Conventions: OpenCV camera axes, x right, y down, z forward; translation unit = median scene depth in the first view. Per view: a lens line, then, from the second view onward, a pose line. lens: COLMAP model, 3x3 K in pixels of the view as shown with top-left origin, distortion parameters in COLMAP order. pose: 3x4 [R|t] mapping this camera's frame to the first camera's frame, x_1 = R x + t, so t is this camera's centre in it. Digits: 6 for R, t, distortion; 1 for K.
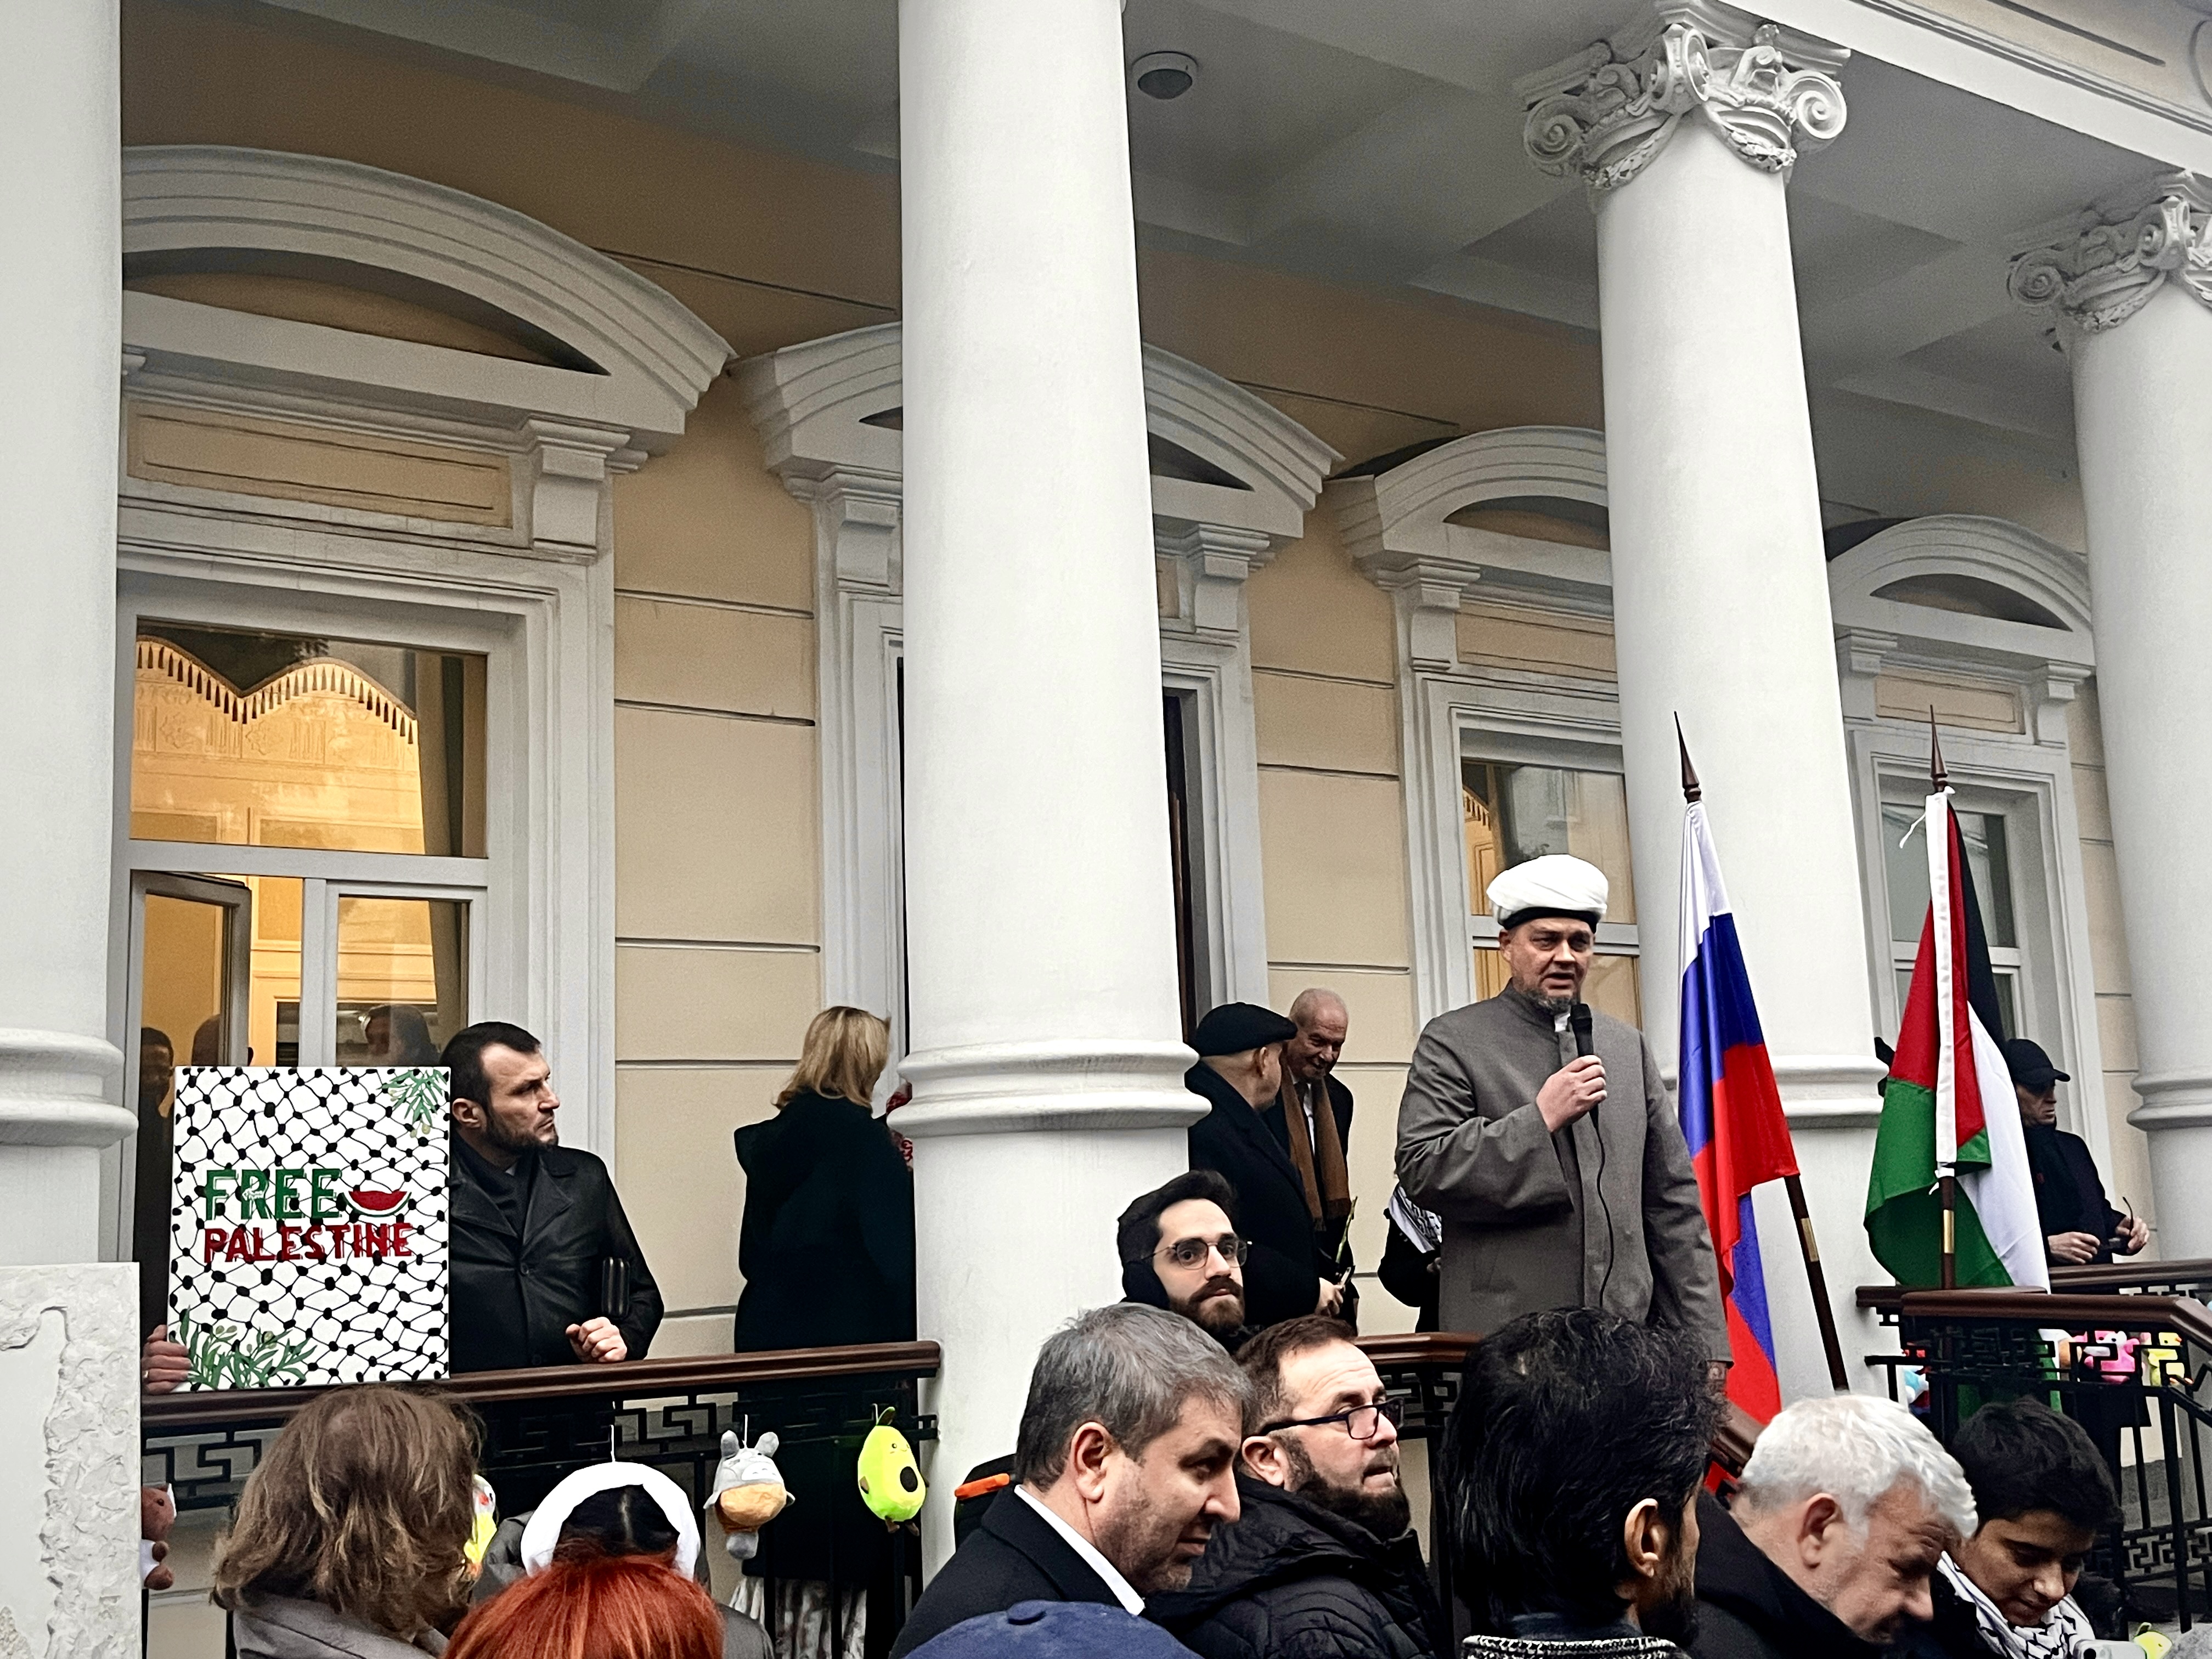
lens RADIAL K [[2321.9, 0, 1106.0], [0, 2321.9, 829.5], [0, 0, 1]] dist [0.066785, -0.004210]
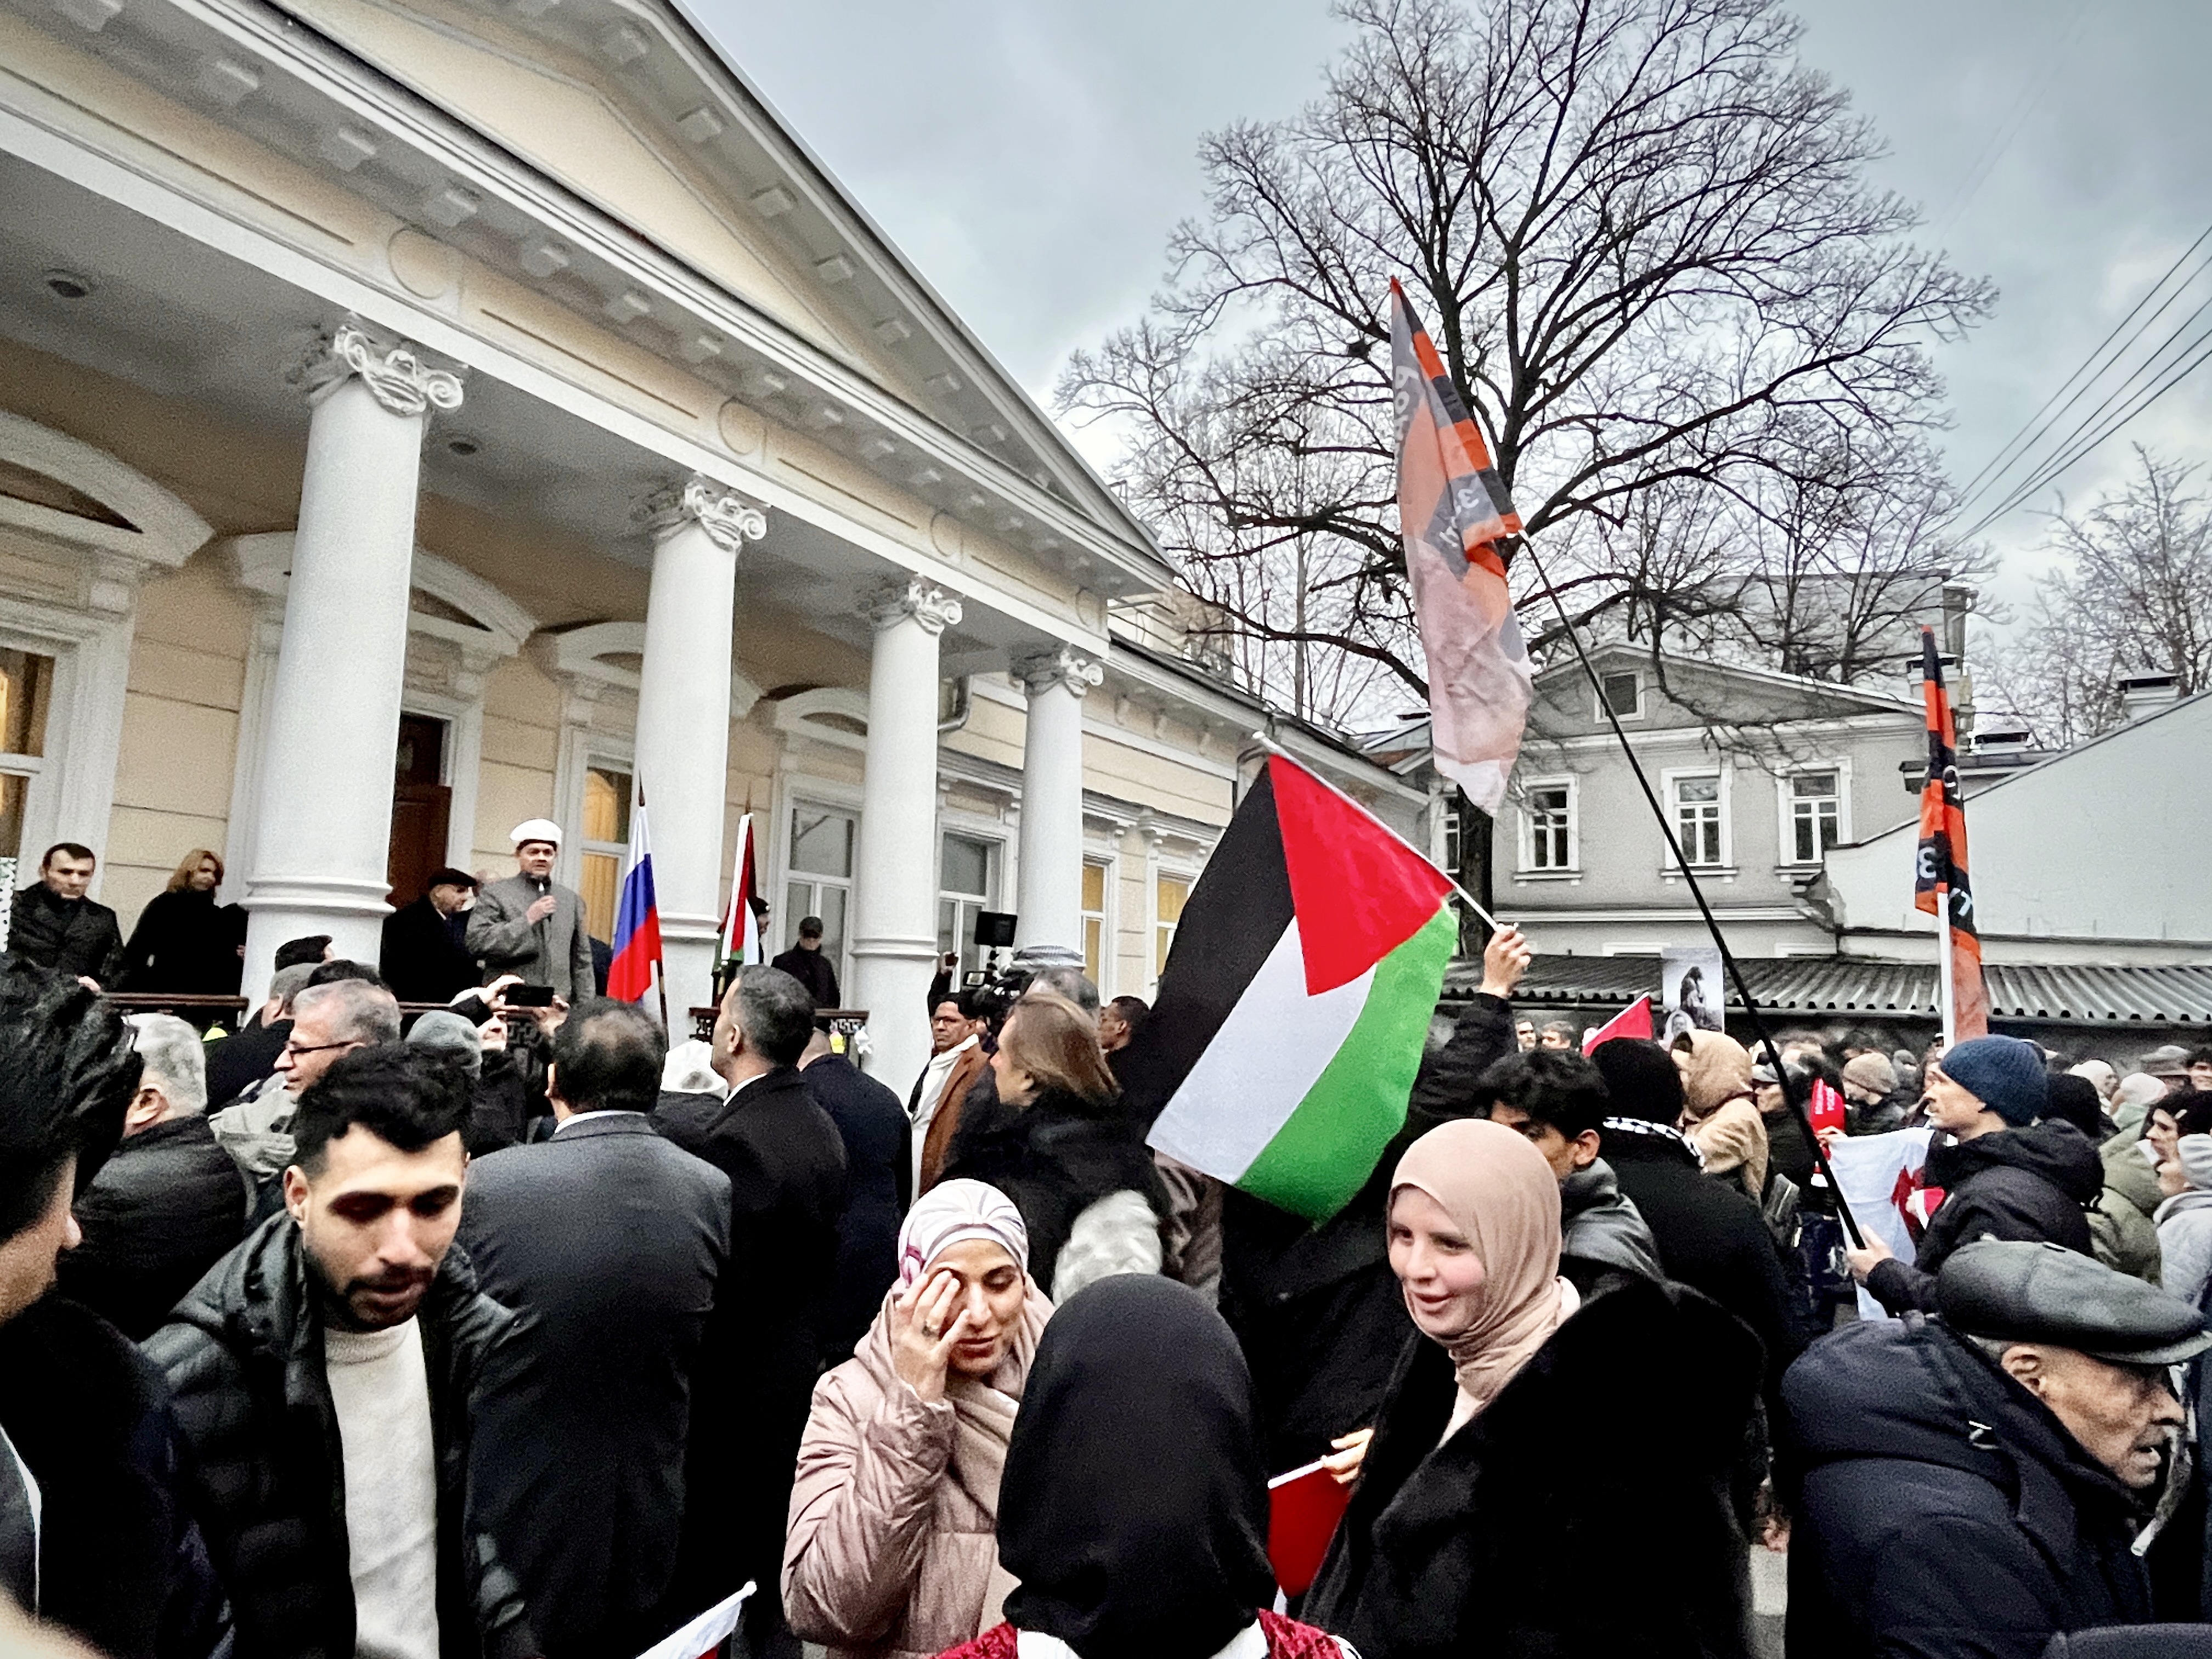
lens RADIAL K [[1314.3, 0, 1106.0], [0, 1314.3, 829.5], [0, 0, 1]] dist [-0.029634, -0.000200]
pose [[0.895653, 0.116575, 0.429203, 0.087285], [-0.128203, 0.991746, -0.001835, -0.041826], [-0.425874, -0.053381, 0.903206, -0.397733]]
